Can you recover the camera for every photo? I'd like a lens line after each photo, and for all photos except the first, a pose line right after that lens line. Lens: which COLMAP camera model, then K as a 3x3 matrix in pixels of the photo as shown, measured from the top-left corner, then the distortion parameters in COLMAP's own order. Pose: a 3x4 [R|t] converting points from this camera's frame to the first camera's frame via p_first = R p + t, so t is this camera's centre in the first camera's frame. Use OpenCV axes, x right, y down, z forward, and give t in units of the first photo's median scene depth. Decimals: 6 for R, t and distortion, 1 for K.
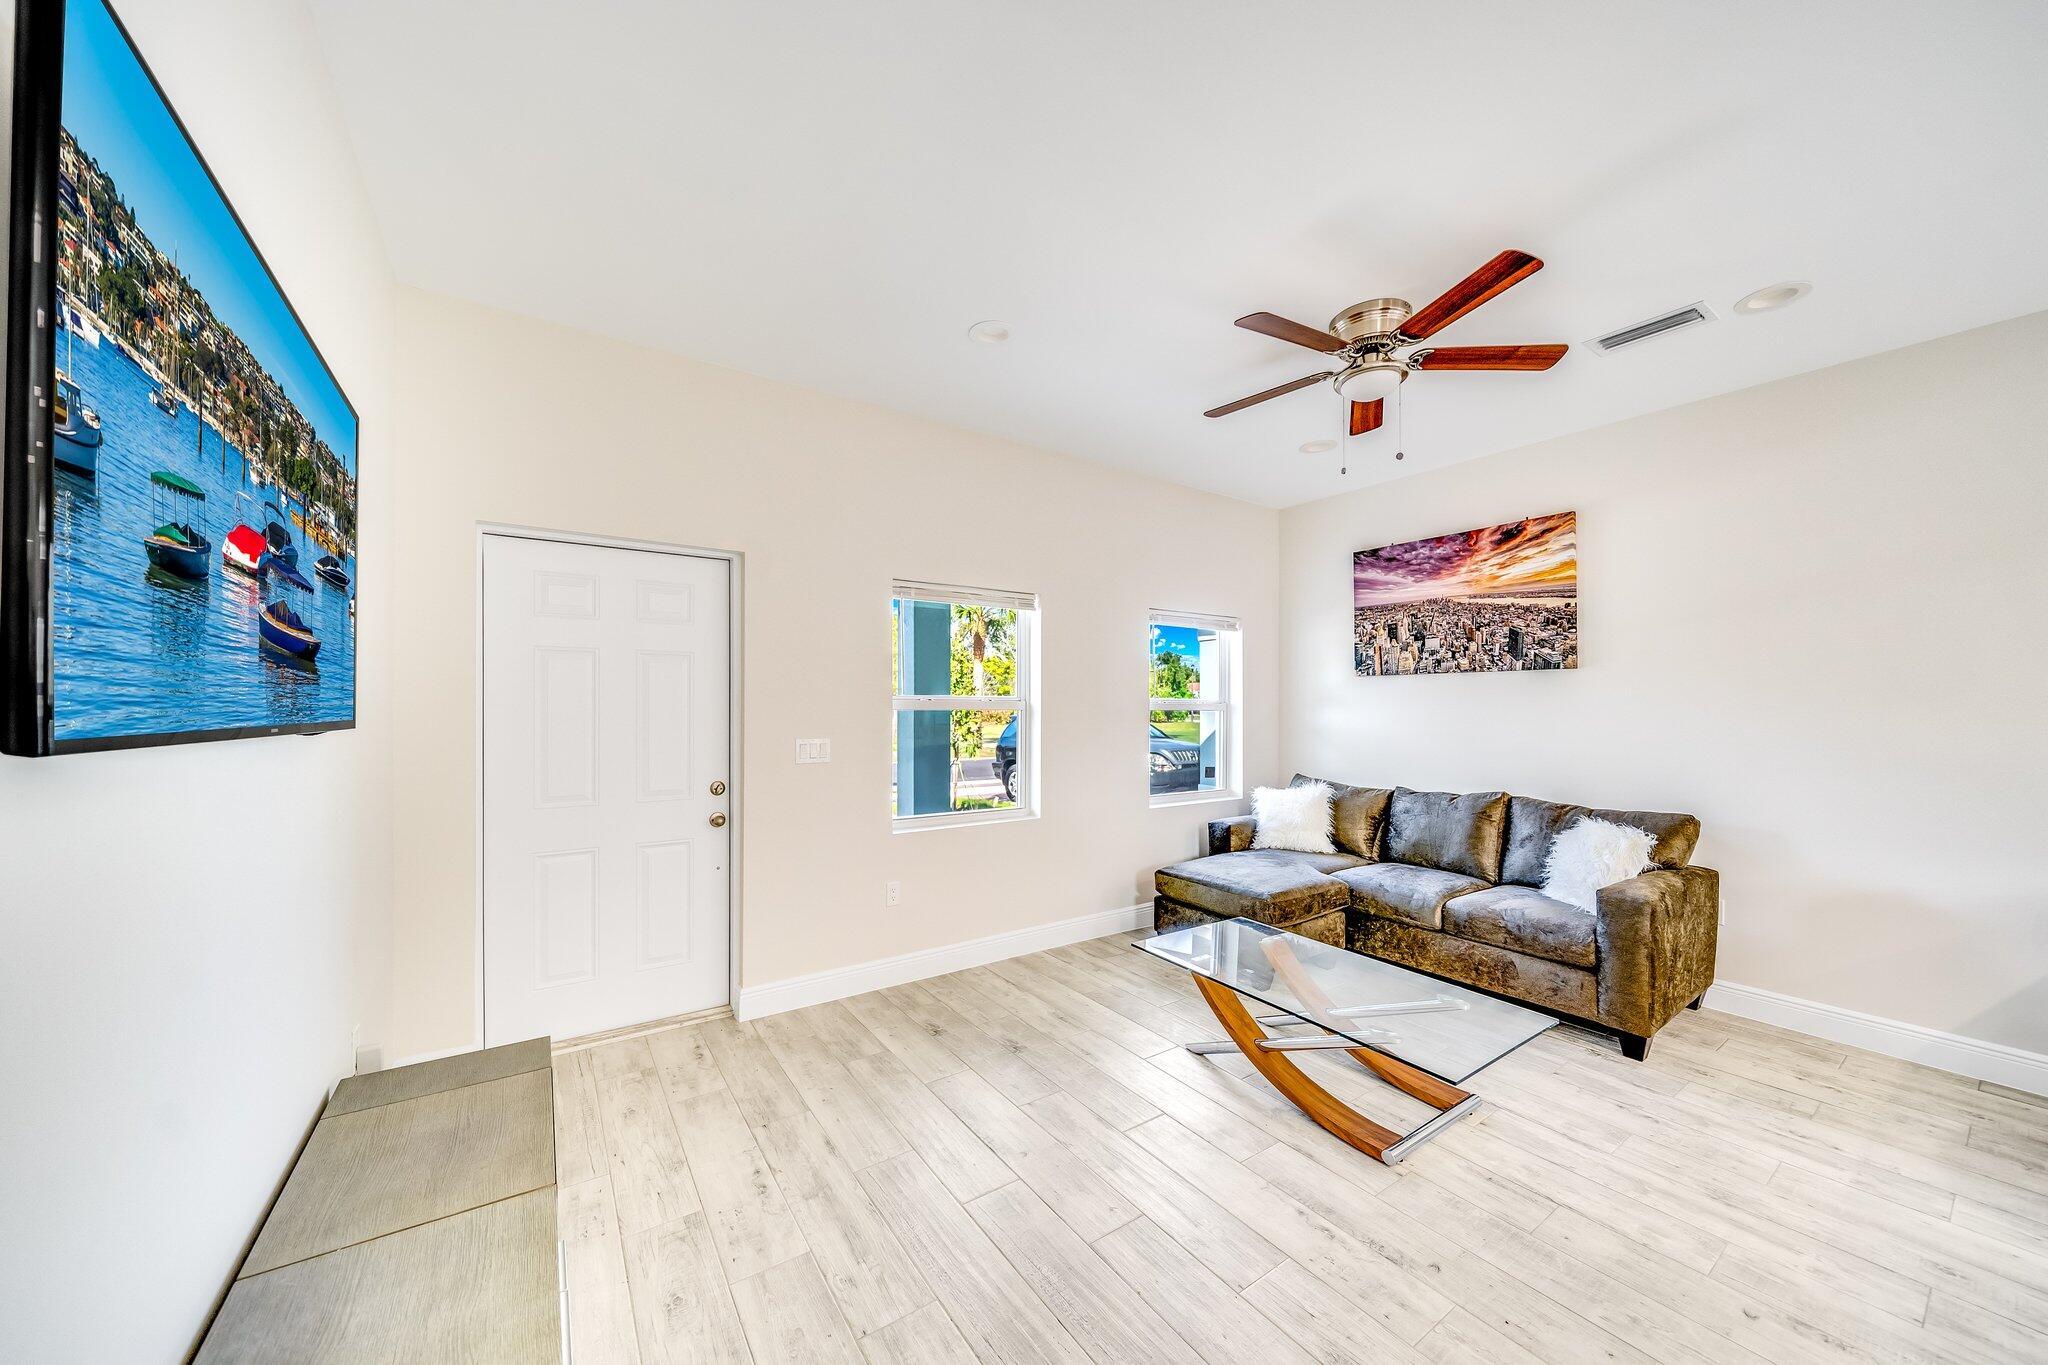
lens RADIAL K [[715.7, 0, 1009.4], [0, 715.7, 704.1], [0, 0, 1]] dist [-0.001492, -0.000063]
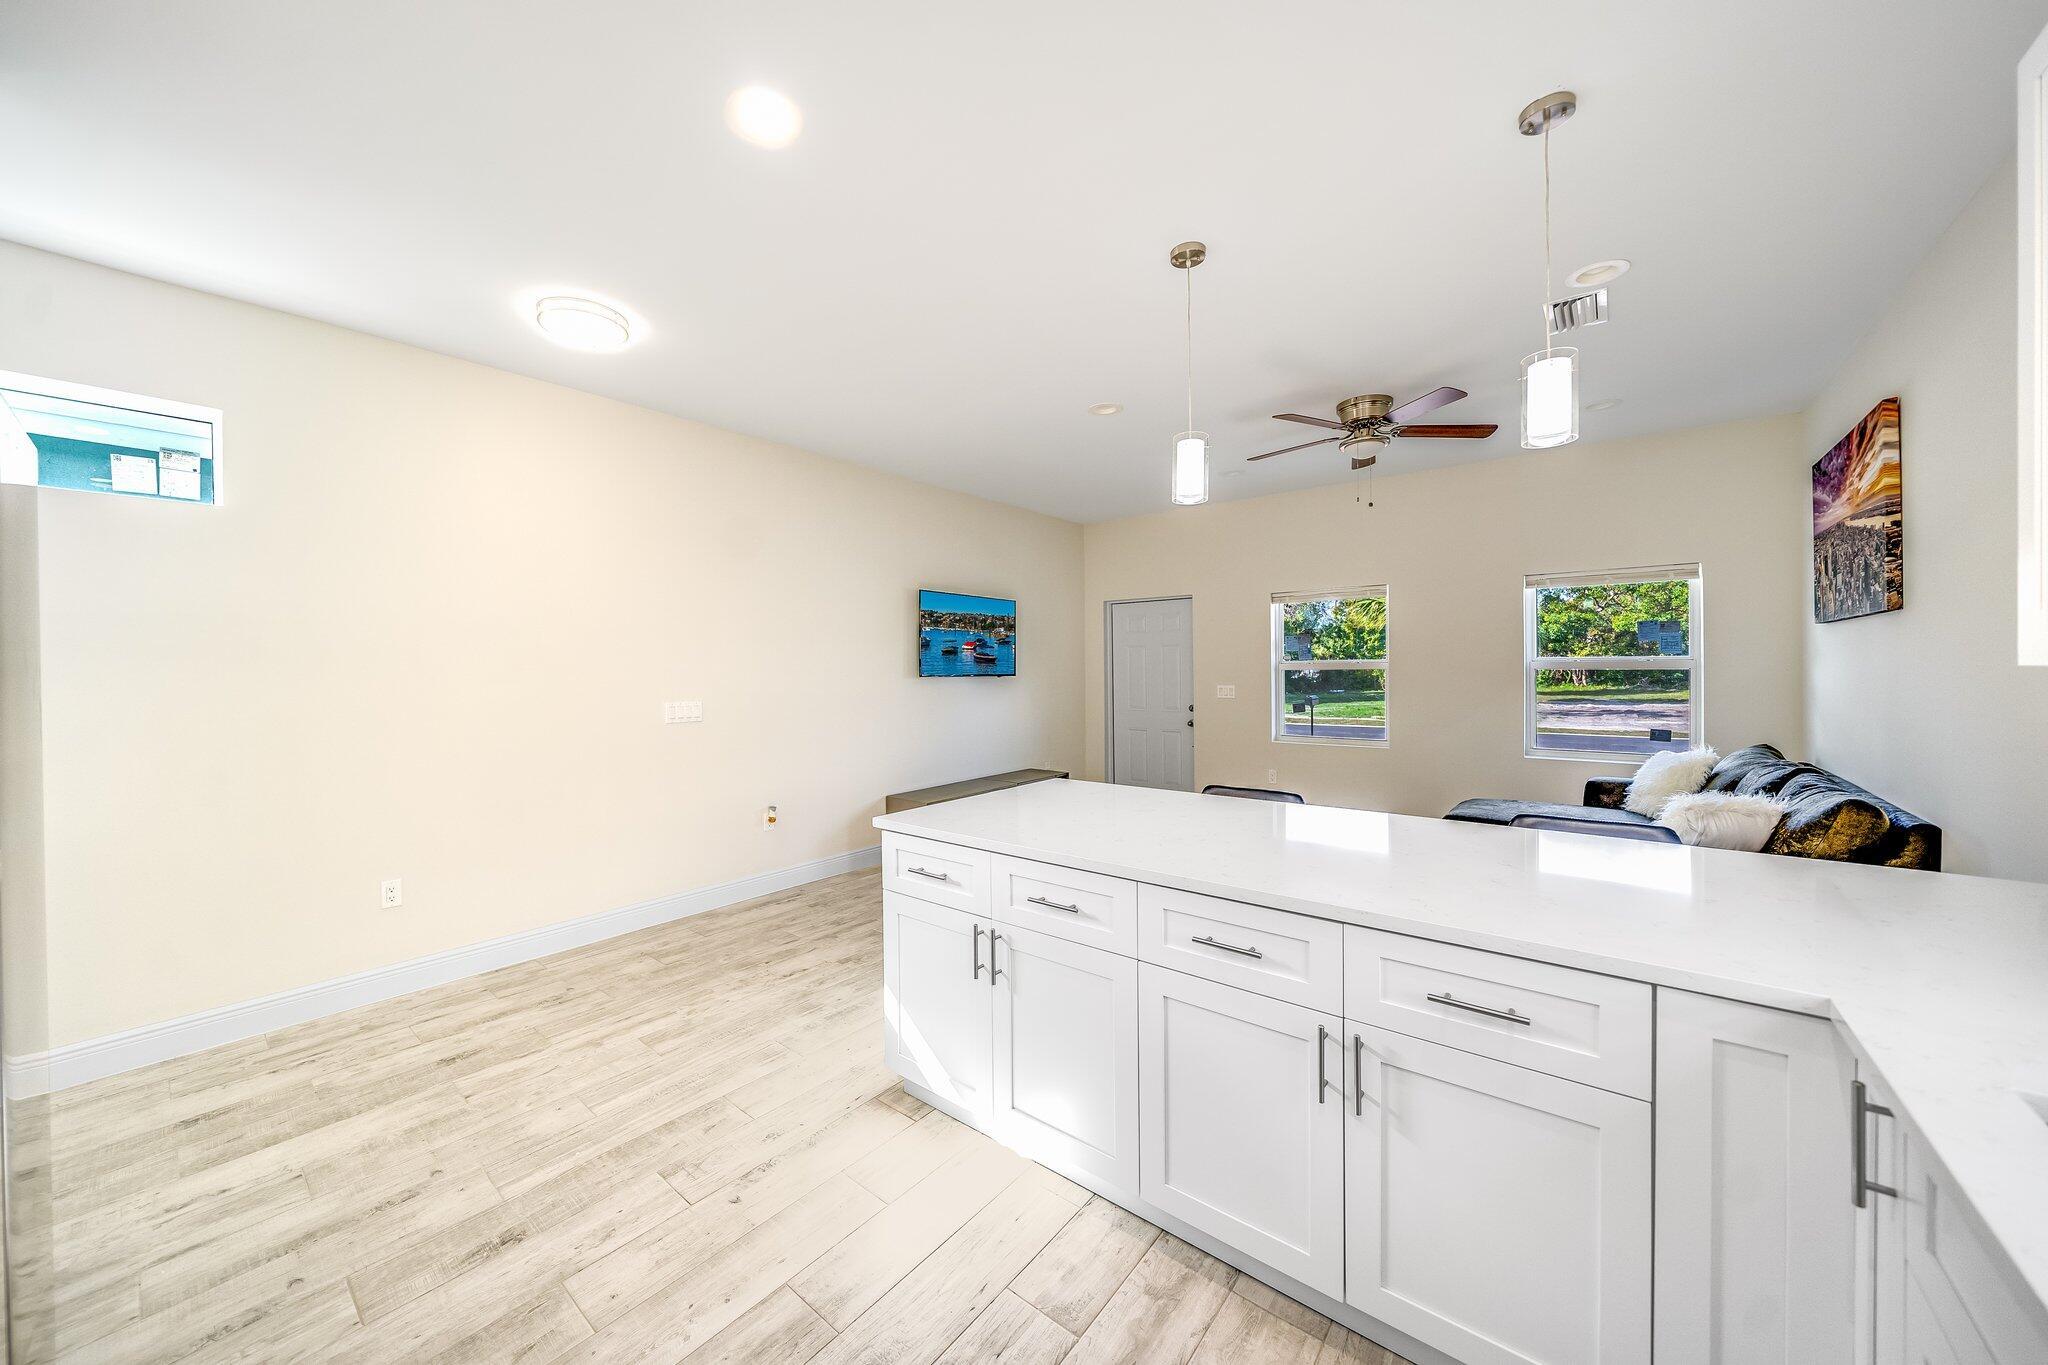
lens RADIAL K [[720.9, 0, 1007.0], [0, 720.9, 669.5], [0, 0, 1]] dist [-0.003558, -0.000091]
pose [[0.282683, -0.004637, -0.959202, 1.179638], [0.013254, 0.999912, -0.000927, 0.000879], [0.959122, -0.012451, 0.282720, -0.091228]]
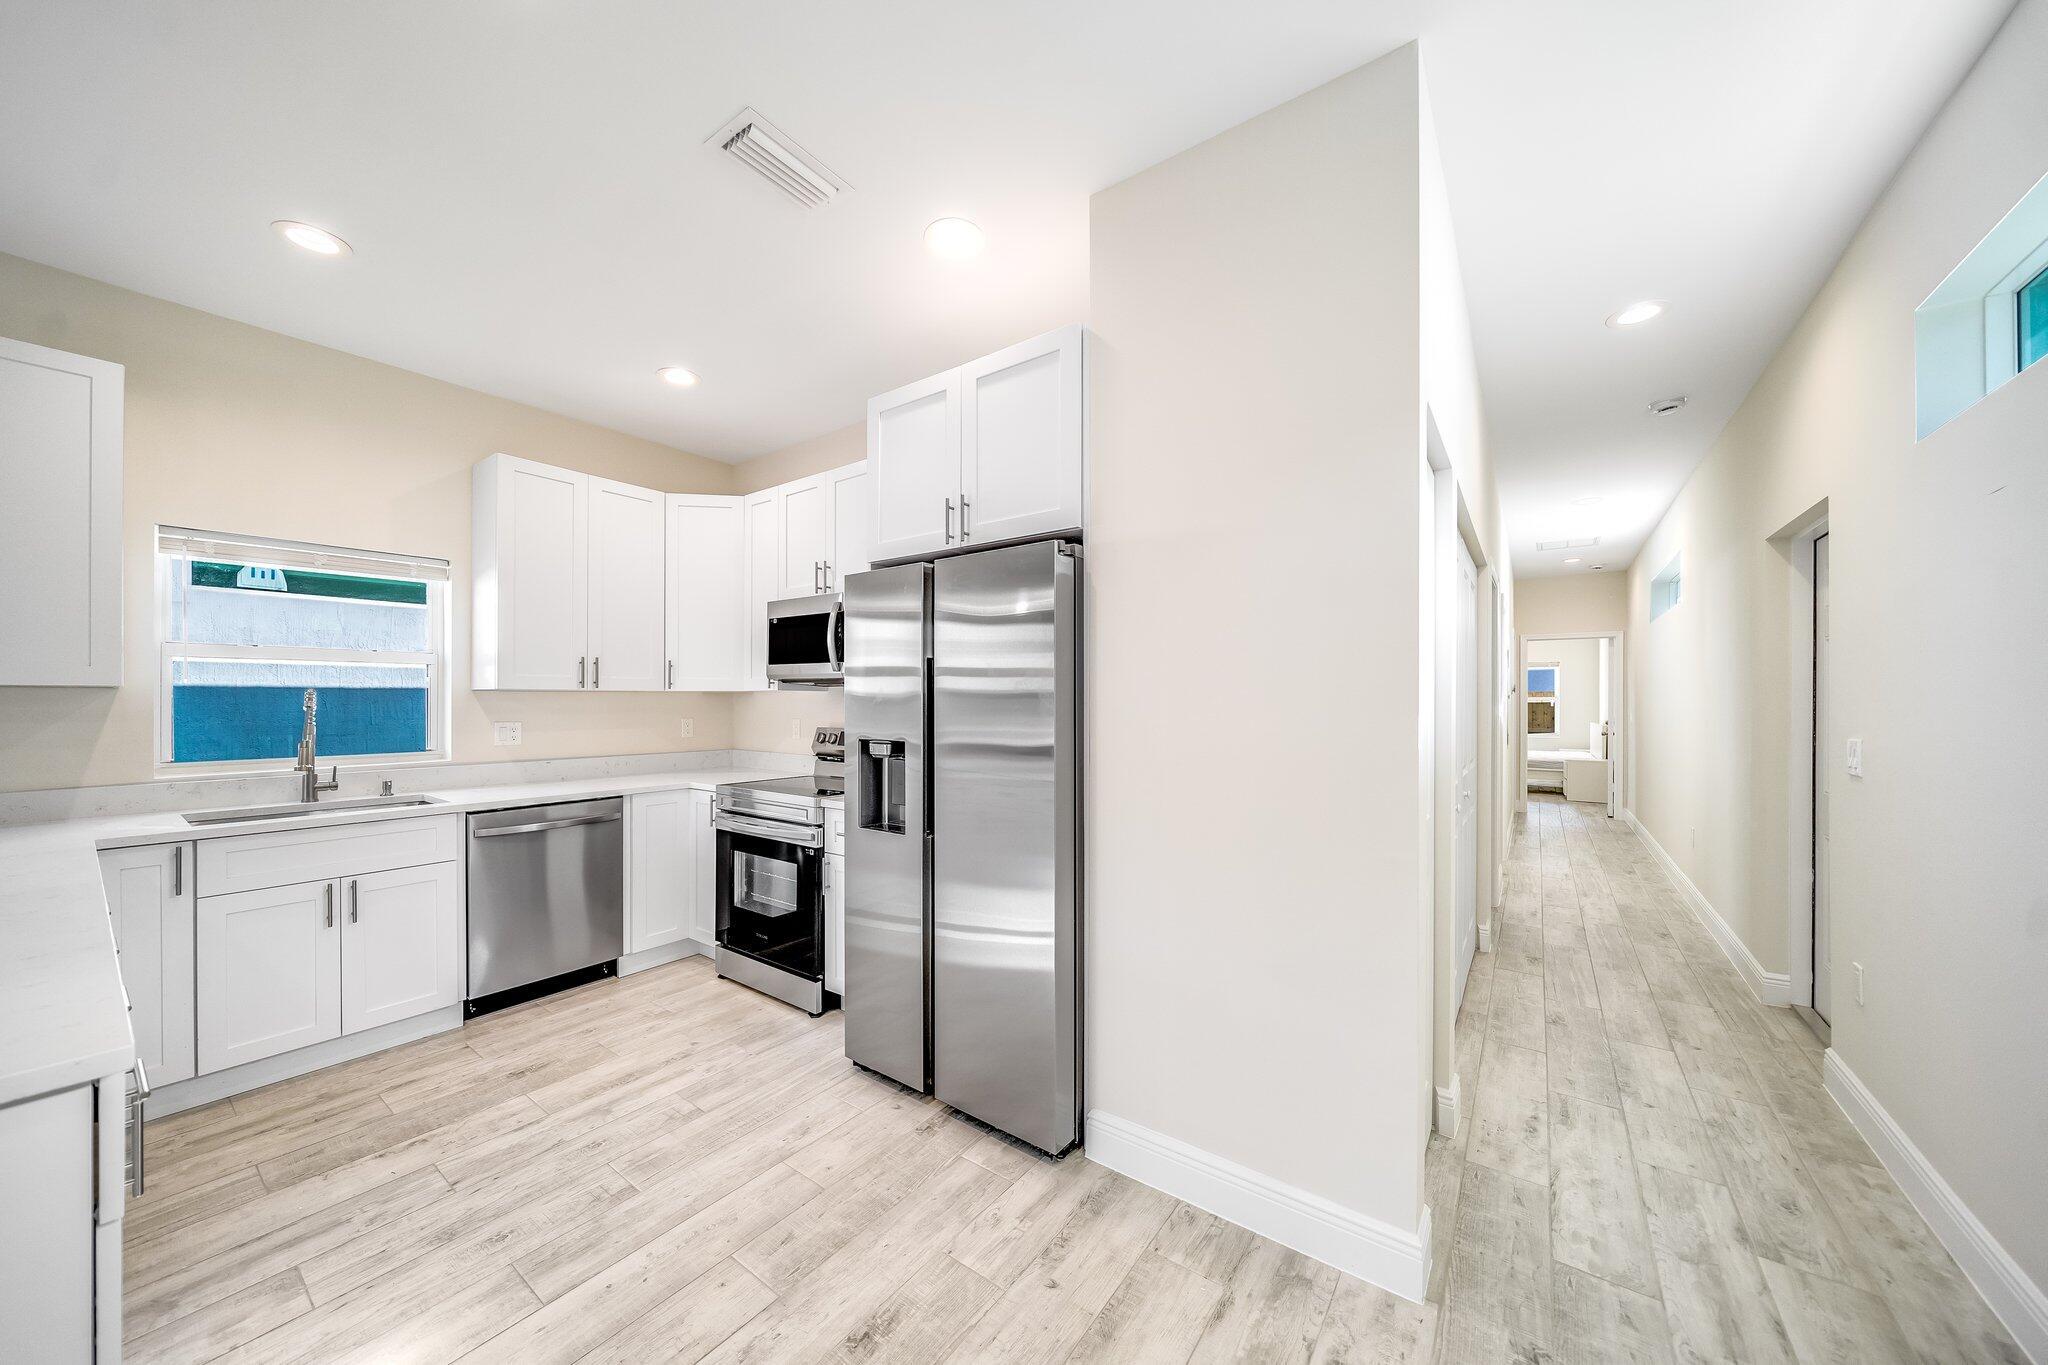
lens RADIAL K [[707.0, 0, 1015.6], [0, 707.0, 697.3], [0, 0, 1]] dist [-0.005790, -0.000051]
pose [[-0.335295, -0.004587, 0.942102, 0.276972], [-0.005693, 0.999980, 0.002843, 0.009286], [-0.942096, -0.004410, -0.335315, -0.217485]]
